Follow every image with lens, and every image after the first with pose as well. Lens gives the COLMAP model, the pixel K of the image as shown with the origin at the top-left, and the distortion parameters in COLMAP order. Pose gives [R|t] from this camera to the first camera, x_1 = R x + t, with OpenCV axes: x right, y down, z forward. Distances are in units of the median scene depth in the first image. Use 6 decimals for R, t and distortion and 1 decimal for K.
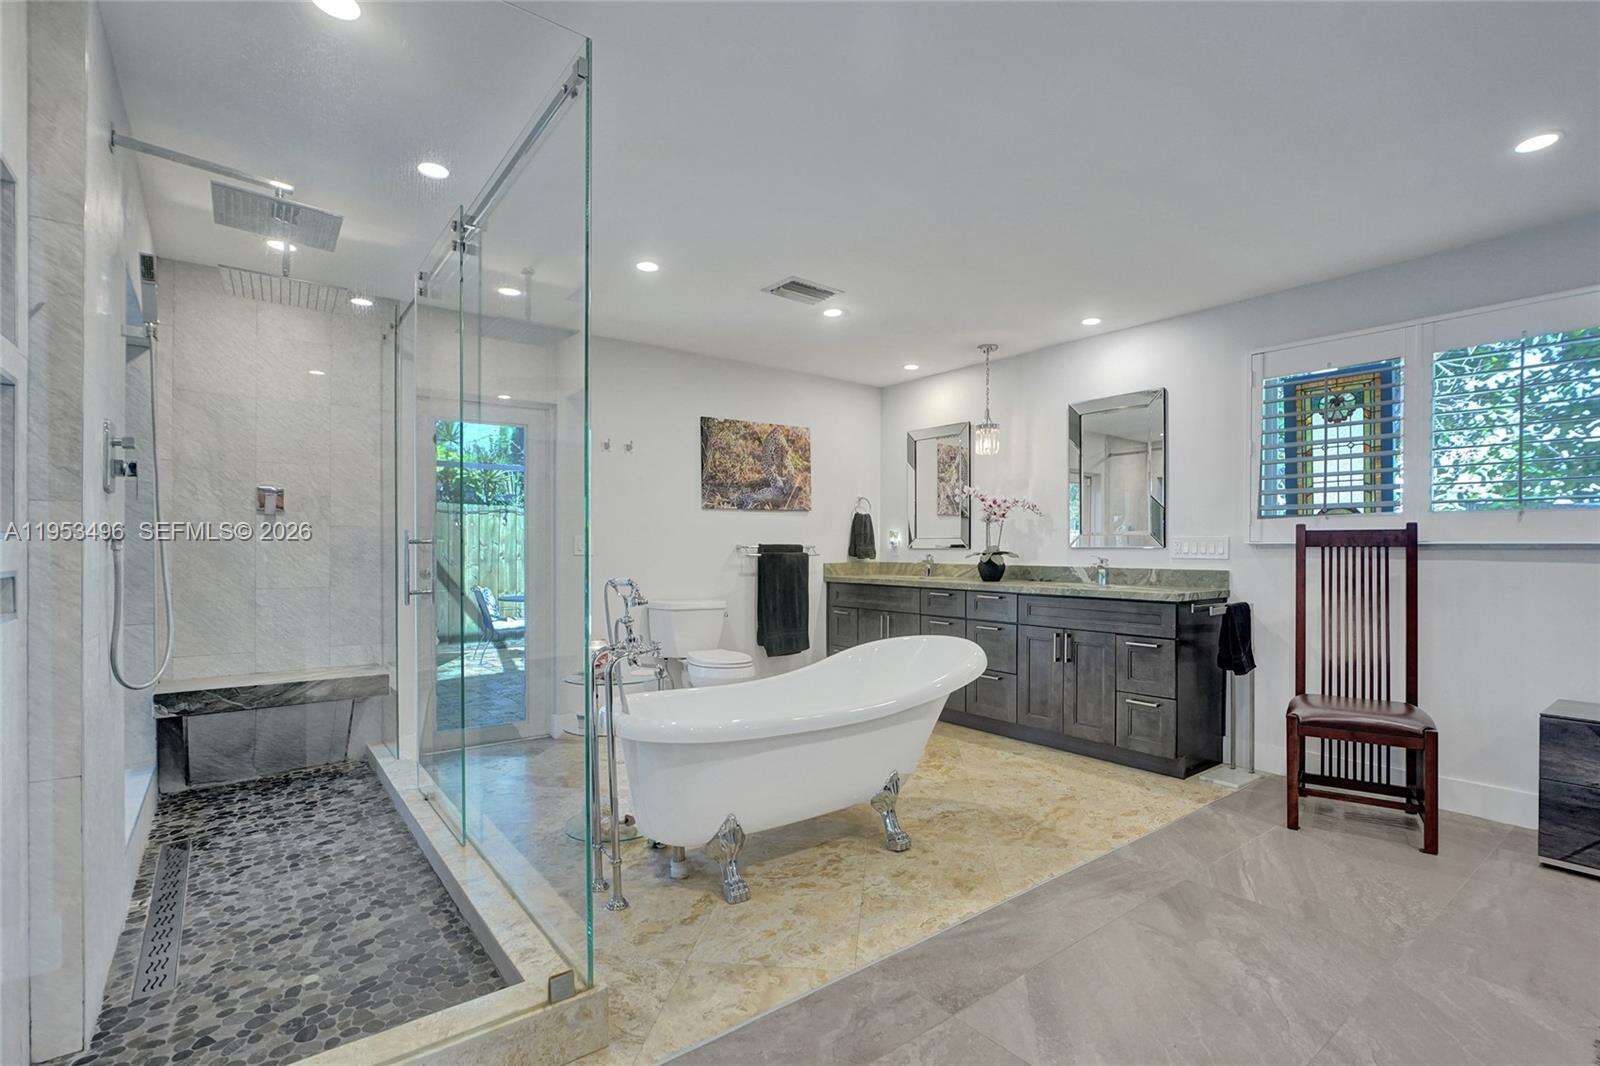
lens RADIAL K [[739.3, 0, 798.4], [0, 739.3, 541.5], [0, 0, 1]] dist [-0.002569, 0.000422]
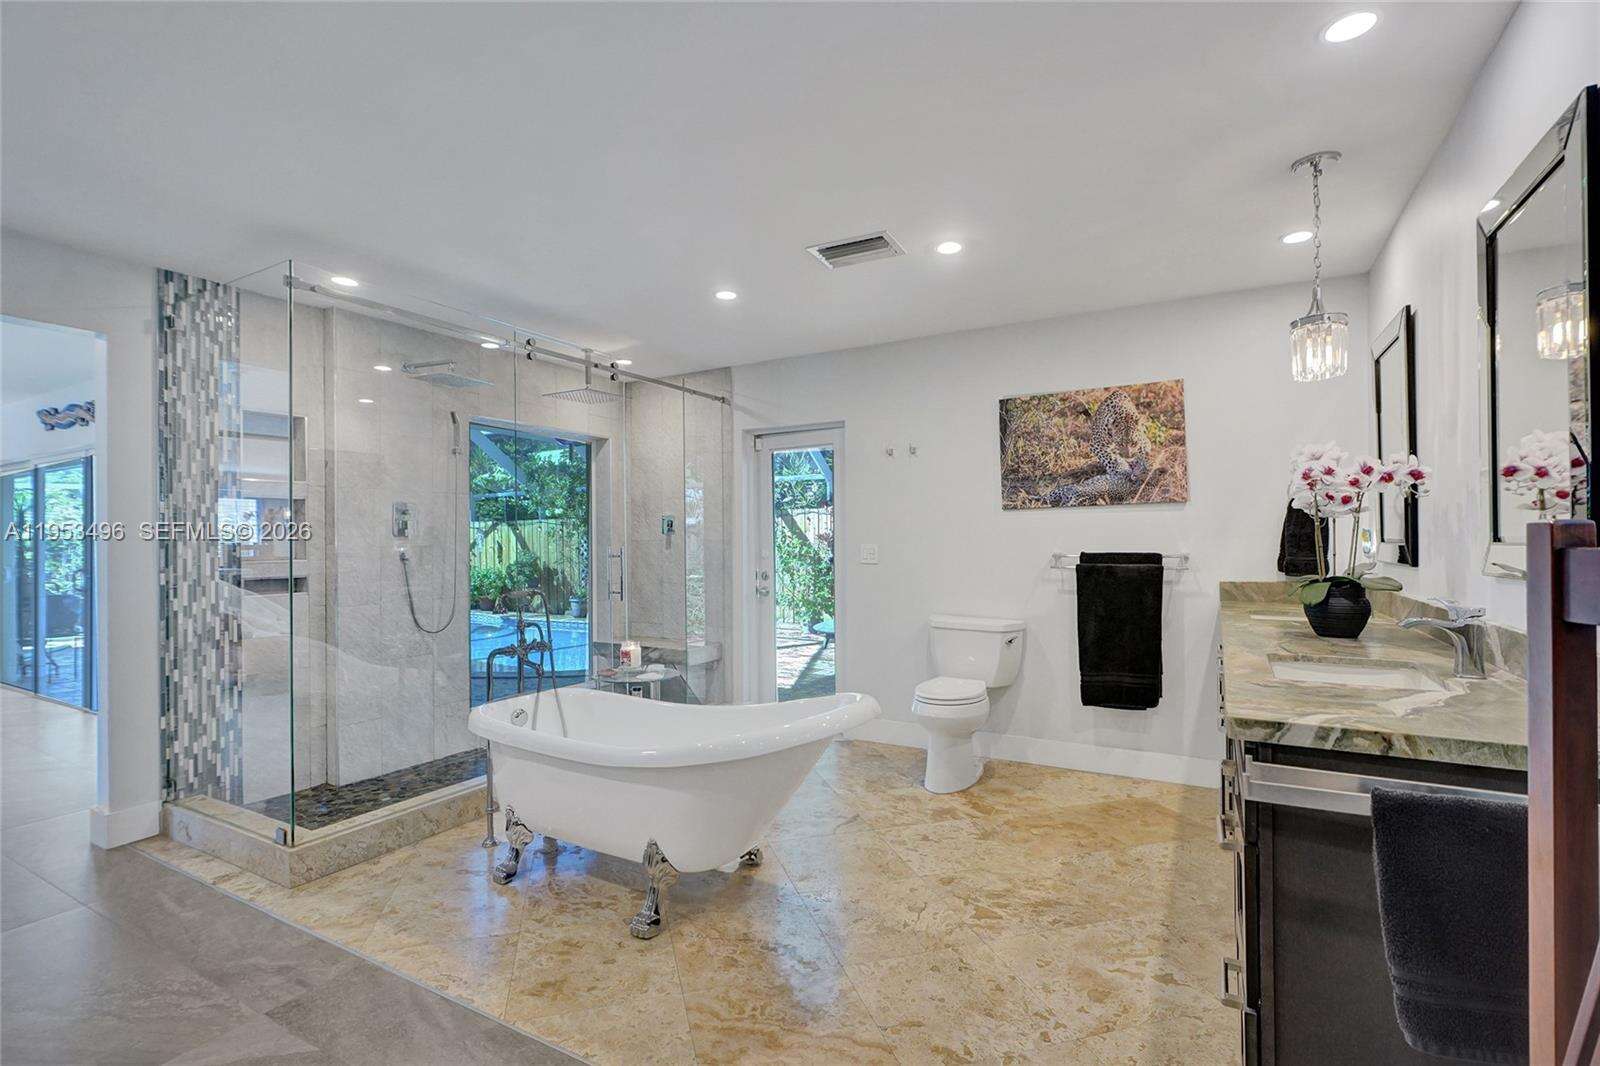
lens RADIAL K [[728.1, 0, 799.1], [0, 728.1, 527.3], [0, 0, 1]] dist [-0.010241, 0.000535]
pose [[0.395451, -0.021267, -0.918241, 0.516032], [0.015448, 0.999744, -0.016502, -0.014124], [0.918357, -0.007659, 0.395678, 0.449098]]
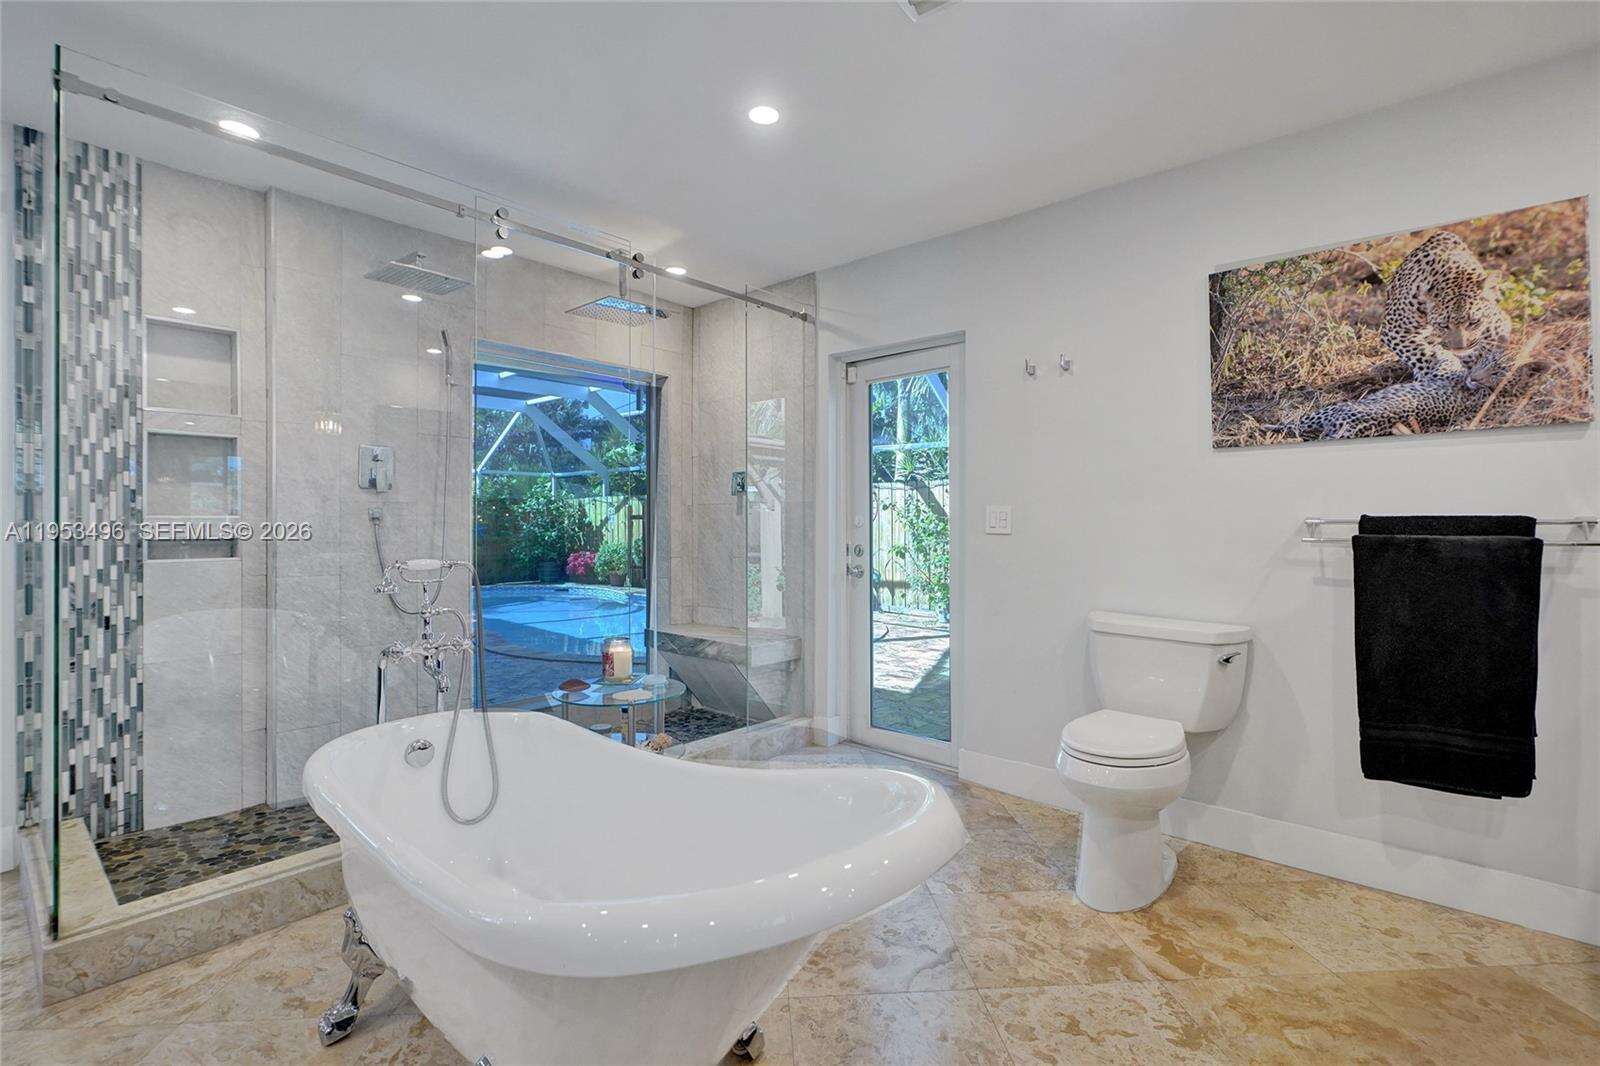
lens RADIAL K [[730.1, 0, 806.5], [0, 730.1, 517.8], [0, 0, 1]] dist [-0.002435, 0.001601]
pose [[0.205943, -0.007640, -0.978534, 0.307913], [0.005858, 0.999961, -0.006574, 0.005873], [0.978546, -0.004378, 0.205980, 0.590556]]
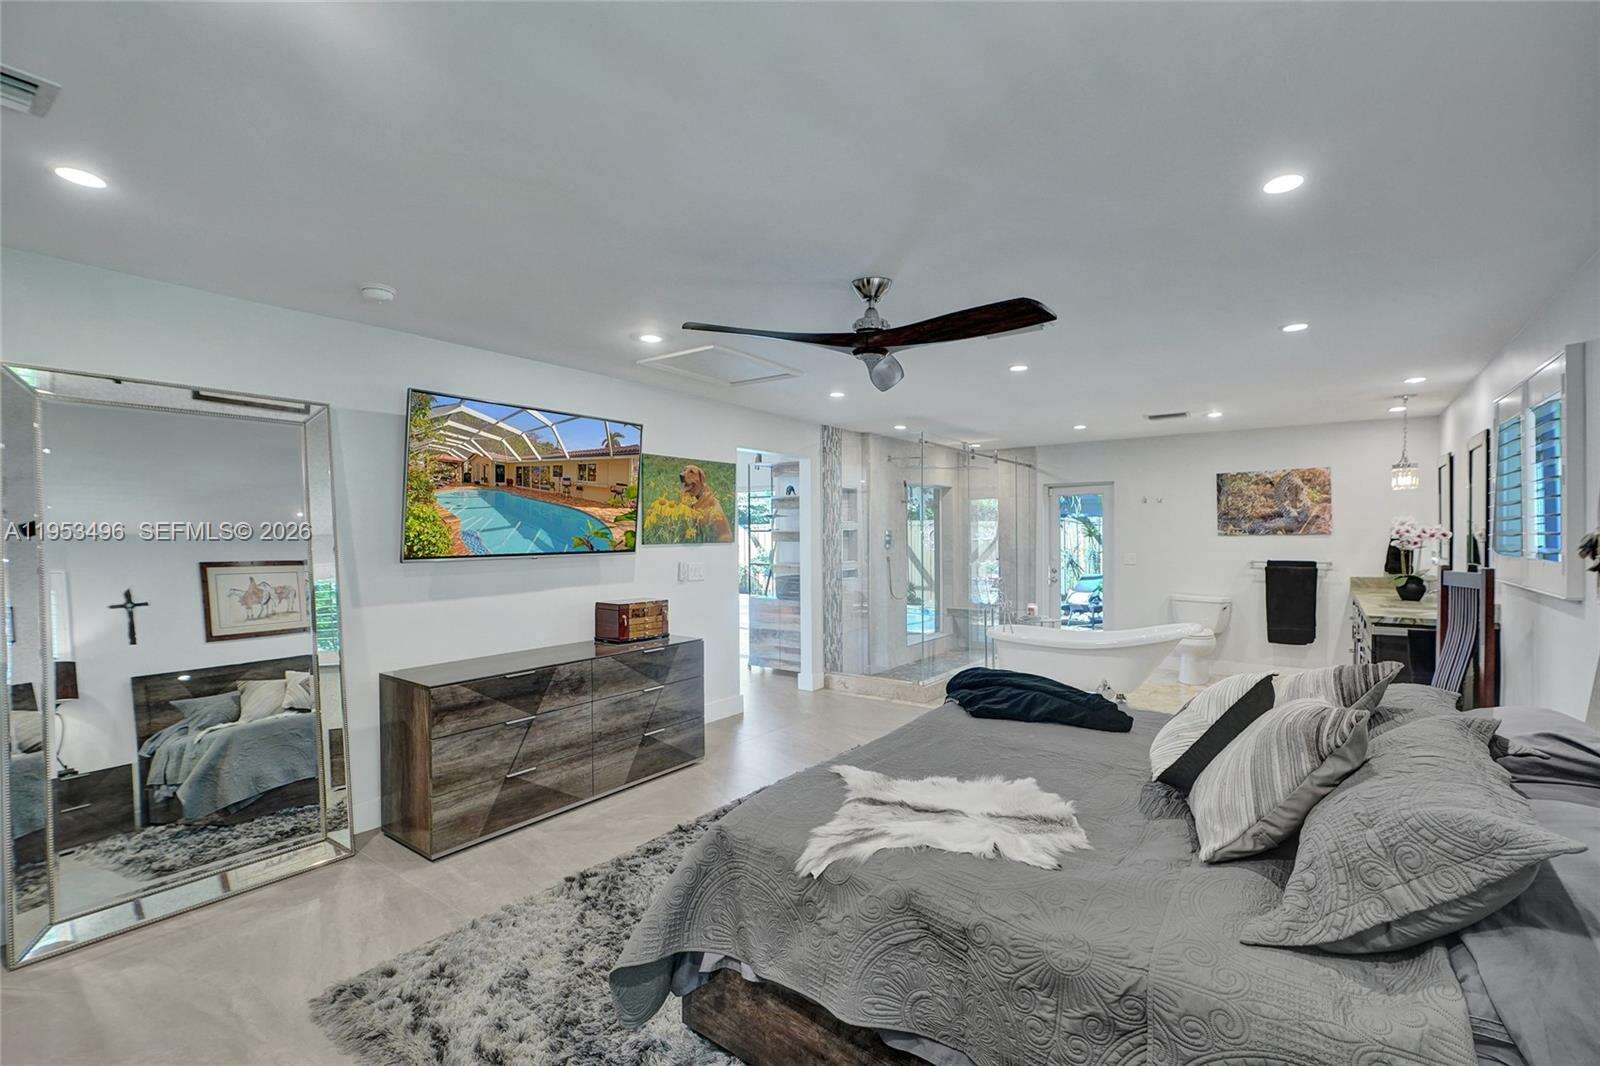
lens RADIAL K [[709.9, 0, 799.6], [0, 709.9, 536.7], [0, 0, 1]] dist [-0.011995, 0.004956]
pose [[0.293100, 0.002254, -0.956079, 0.955006], [0.010515, 0.999929, 0.005581, -0.056726], [0.956024, -0.011689, 0.293056, -0.216593]]
